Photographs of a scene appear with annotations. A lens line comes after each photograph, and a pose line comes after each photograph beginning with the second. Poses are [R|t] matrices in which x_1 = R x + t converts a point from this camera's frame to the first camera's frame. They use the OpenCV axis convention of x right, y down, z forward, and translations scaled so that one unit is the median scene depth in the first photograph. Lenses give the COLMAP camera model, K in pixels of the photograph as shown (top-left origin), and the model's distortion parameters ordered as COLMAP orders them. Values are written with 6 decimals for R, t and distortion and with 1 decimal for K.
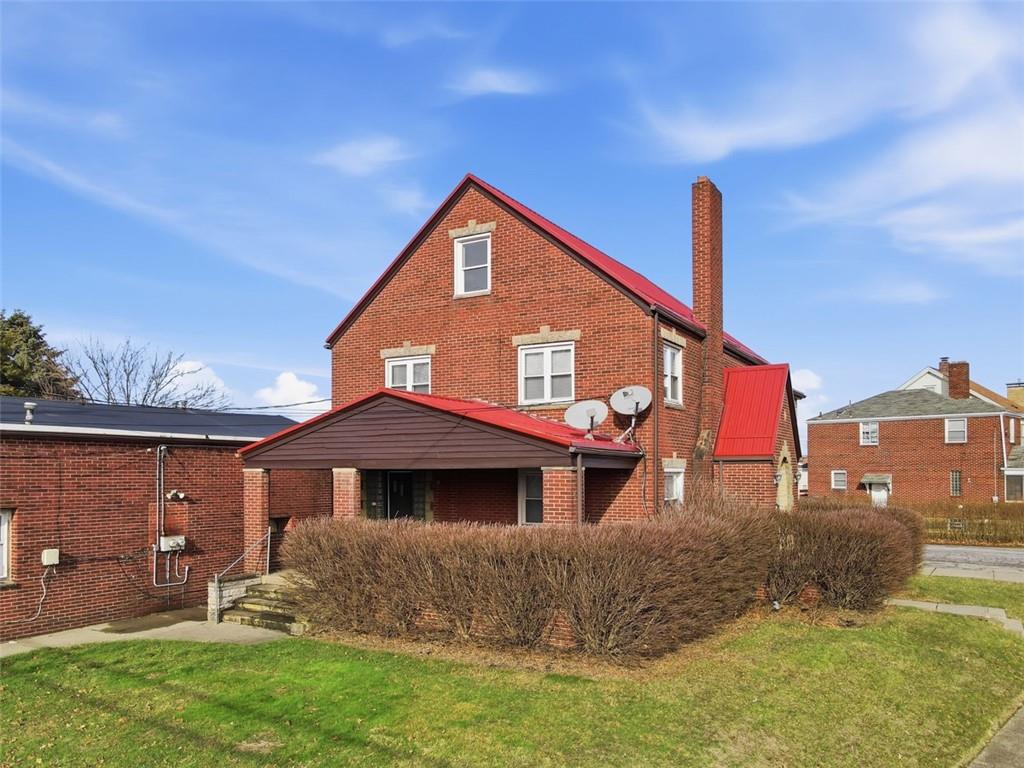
lens RADIAL K [[786.0, 0, 510.2], [0, 786.0, 454.9], [0, 0, 1]] dist [0.030878, 0.000371]
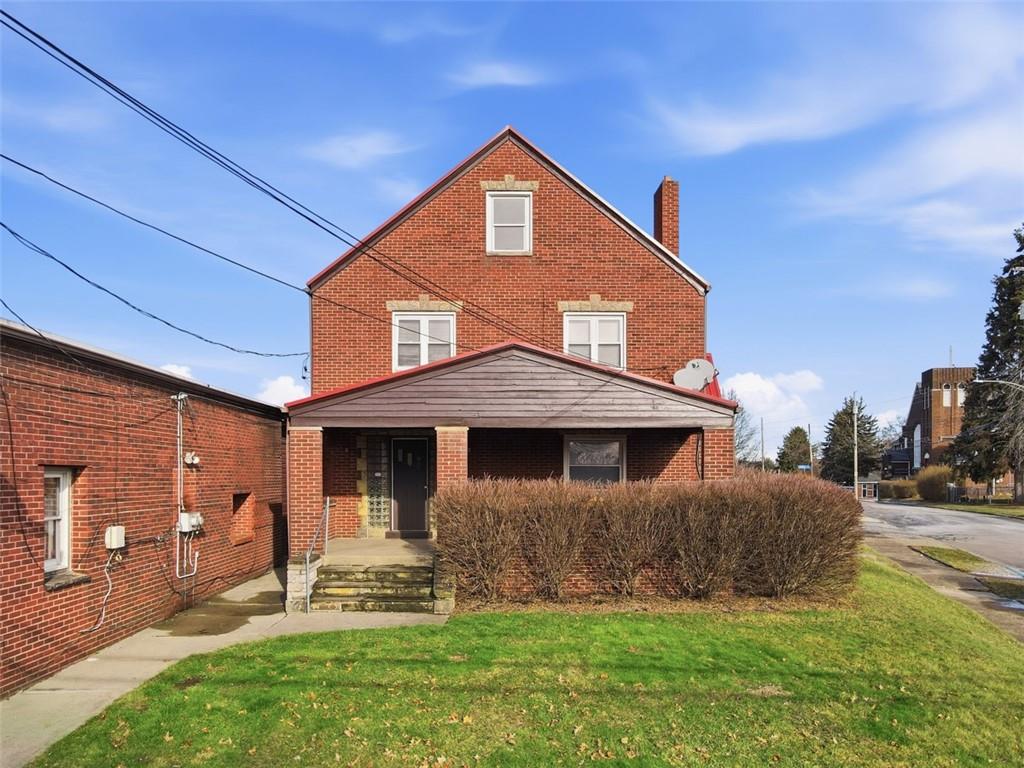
lens RADIAL K [[783.4, 0, 509.2], [0, 783.4, 470.1], [0, 0, 1]] dist [0.007483, 0.001821]
pose [[0.848760, 0.001985, 0.528775, -0.587422], [-0.010739, 0.999851, 0.013484, 0.050156], [-0.528670, -0.017123, 0.848655, 0.199842]]
